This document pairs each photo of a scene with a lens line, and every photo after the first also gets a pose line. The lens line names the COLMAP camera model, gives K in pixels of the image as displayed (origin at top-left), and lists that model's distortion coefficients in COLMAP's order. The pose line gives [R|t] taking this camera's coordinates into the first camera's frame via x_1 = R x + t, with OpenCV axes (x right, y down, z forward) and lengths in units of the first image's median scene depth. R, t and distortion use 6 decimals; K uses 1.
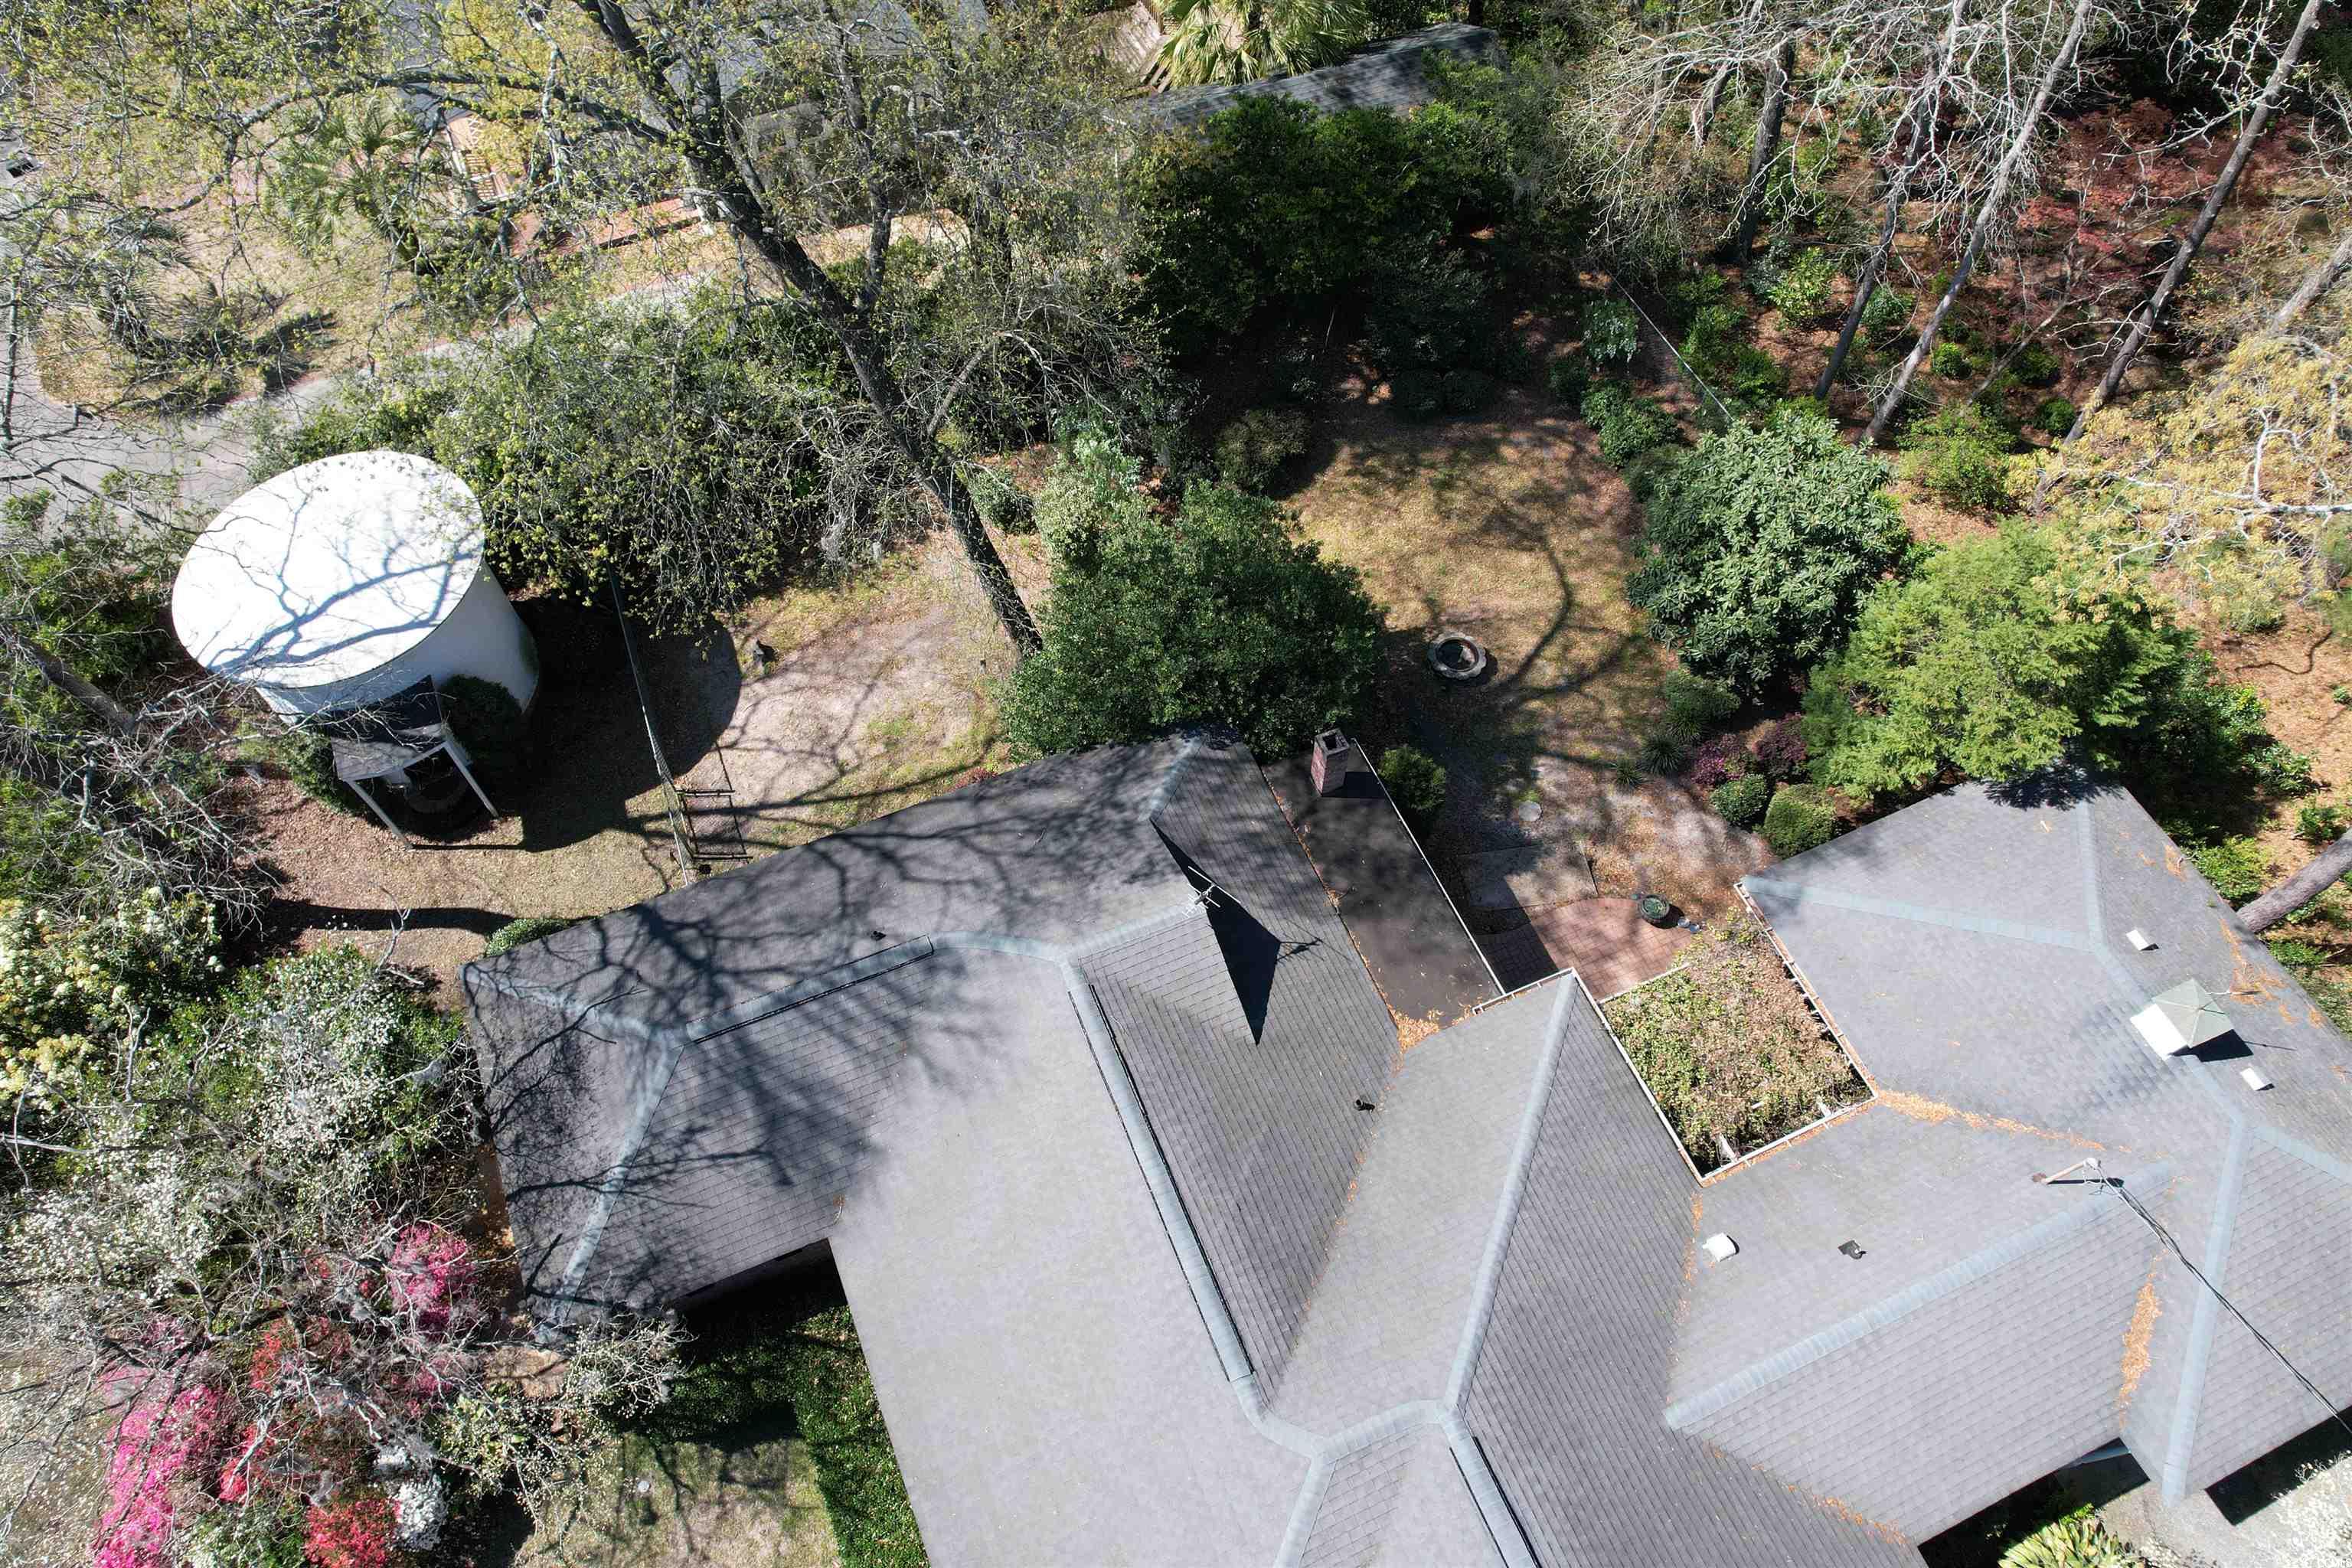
lens RADIAL K [[1516.1, 0, 1149.2], [0, 1516.1, 782.6], [0, 0, 1]] dist [-0.118352, 0.126735]
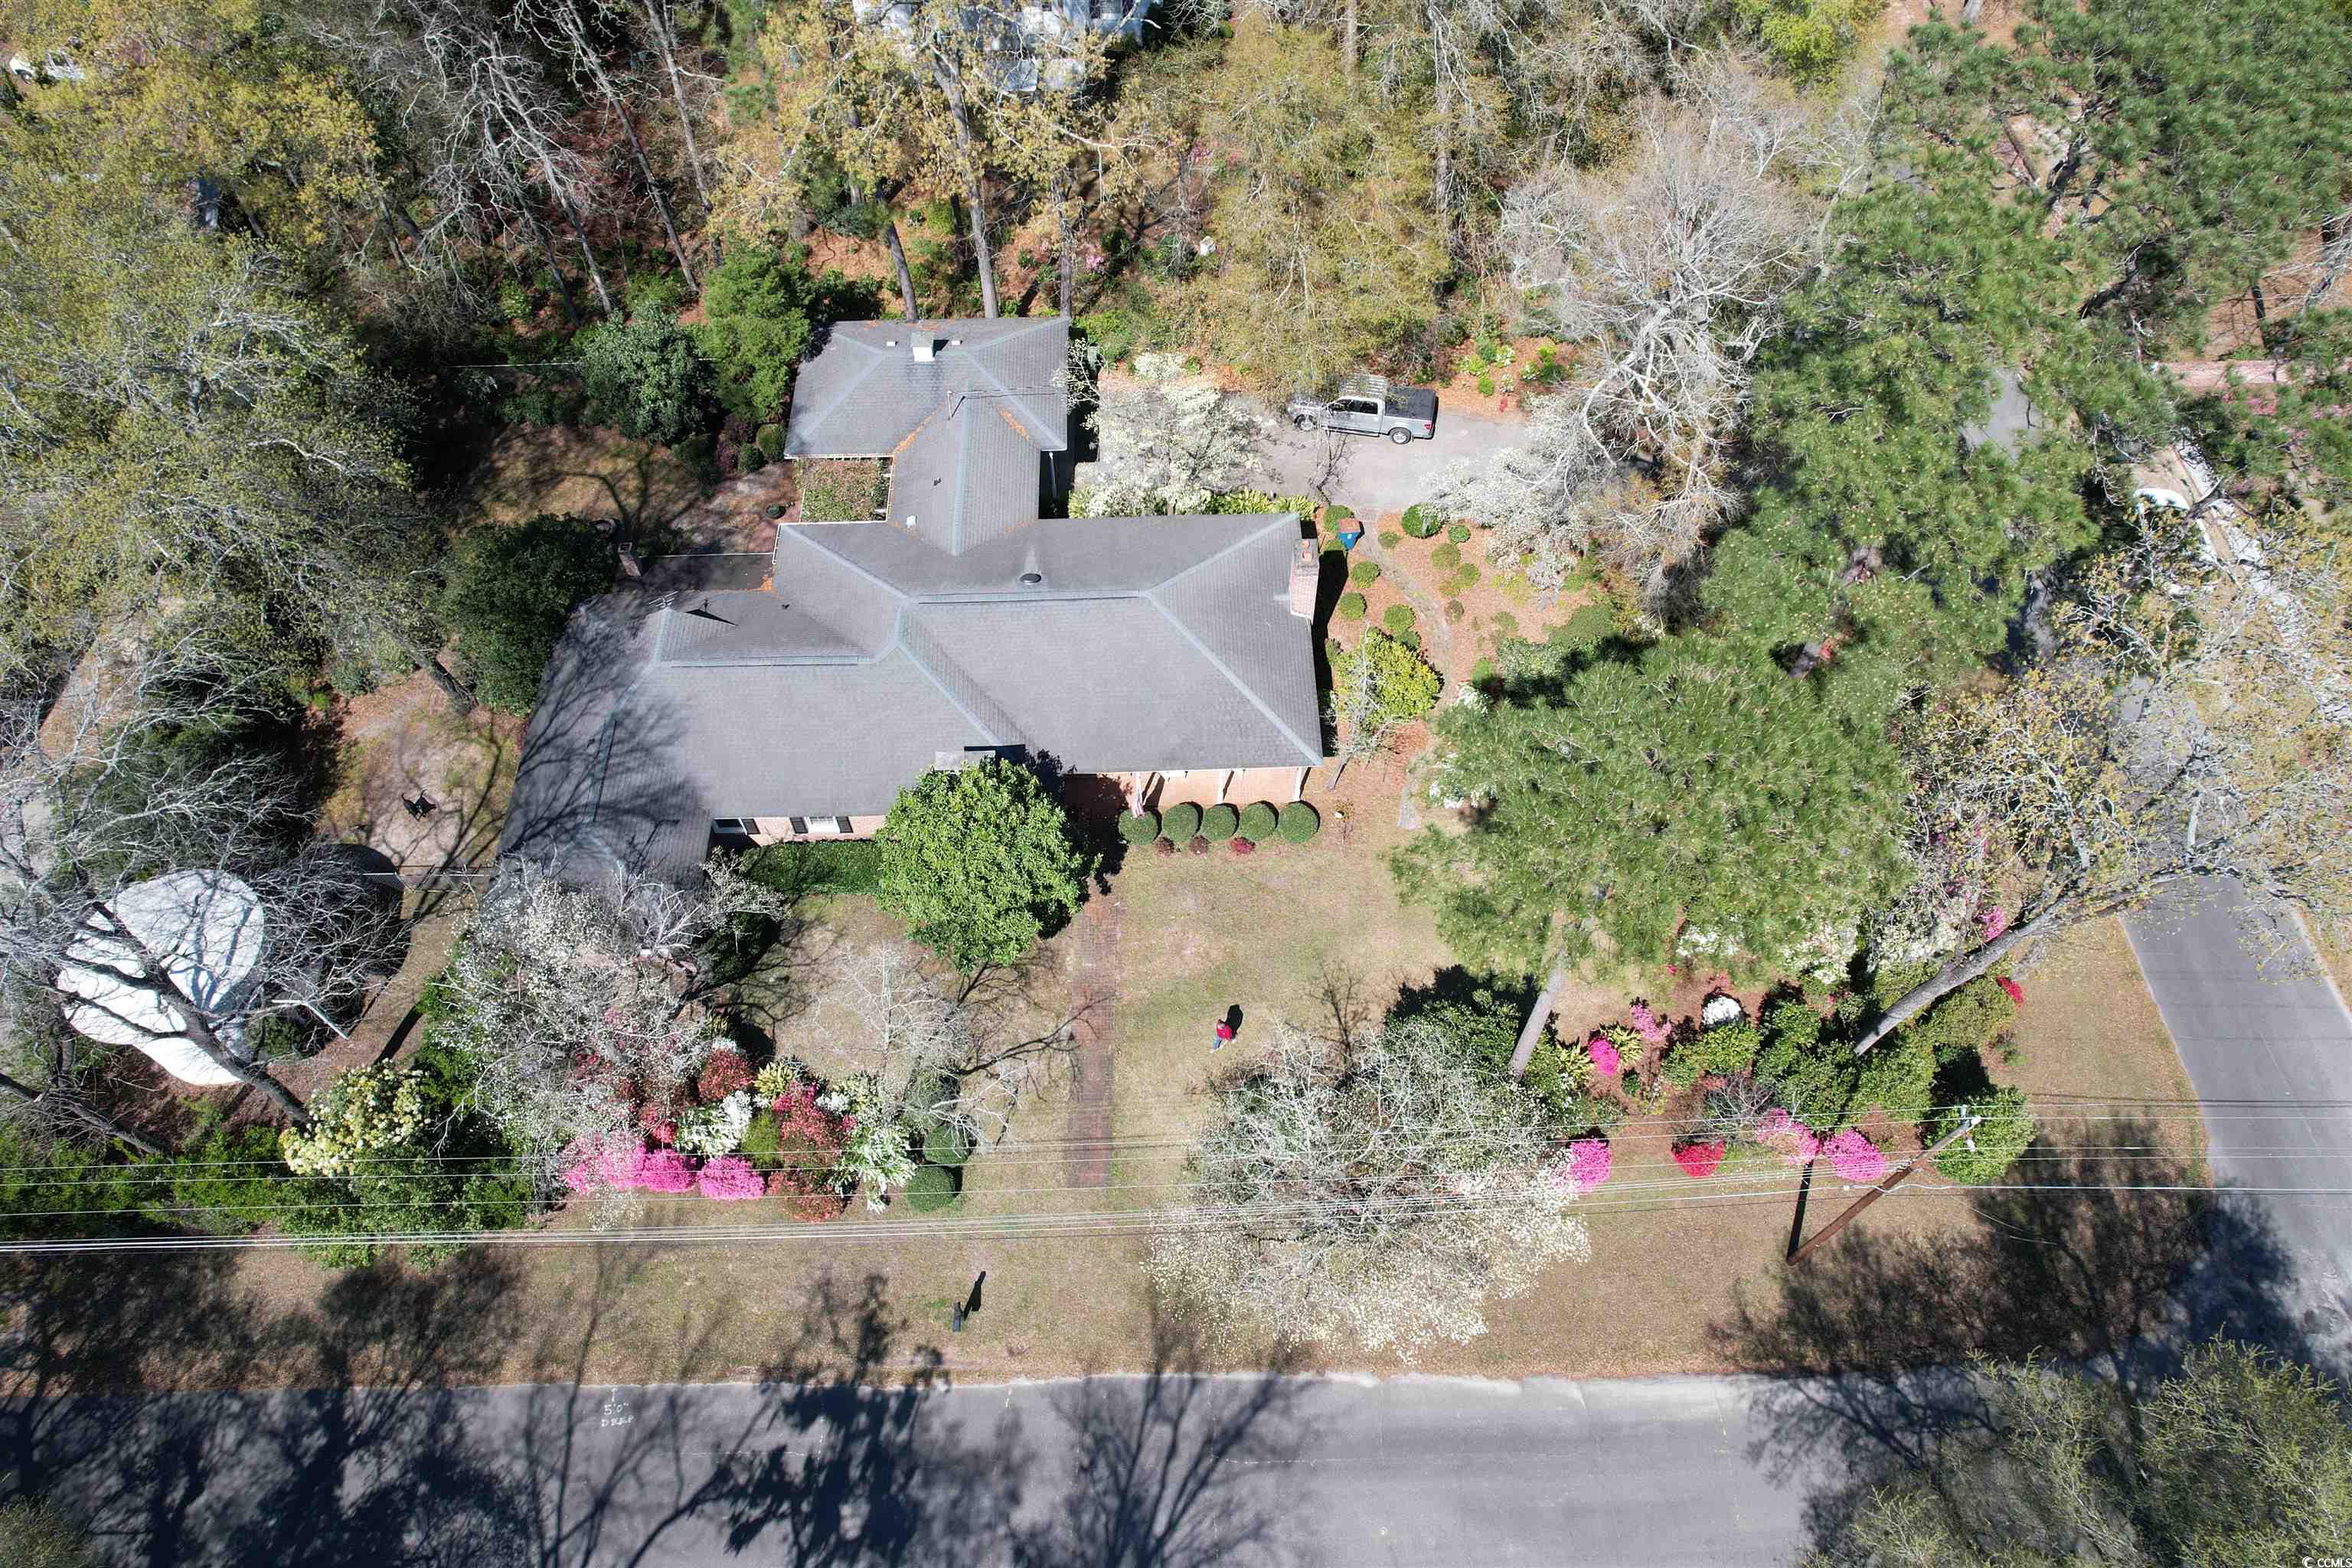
lens RADIAL K [[1516.1, 0, 1149.2], [0, 1516.1, 782.6], [0, 0, 1]] dist [-0.118352, 0.126735]
pose [[0.374039, -0.770813, 0.515696, -0.838648], [0.796768, 0.551654, 0.246655, 0.201929], [-0.474610, 0.318632, 0.820499, -0.829788]]
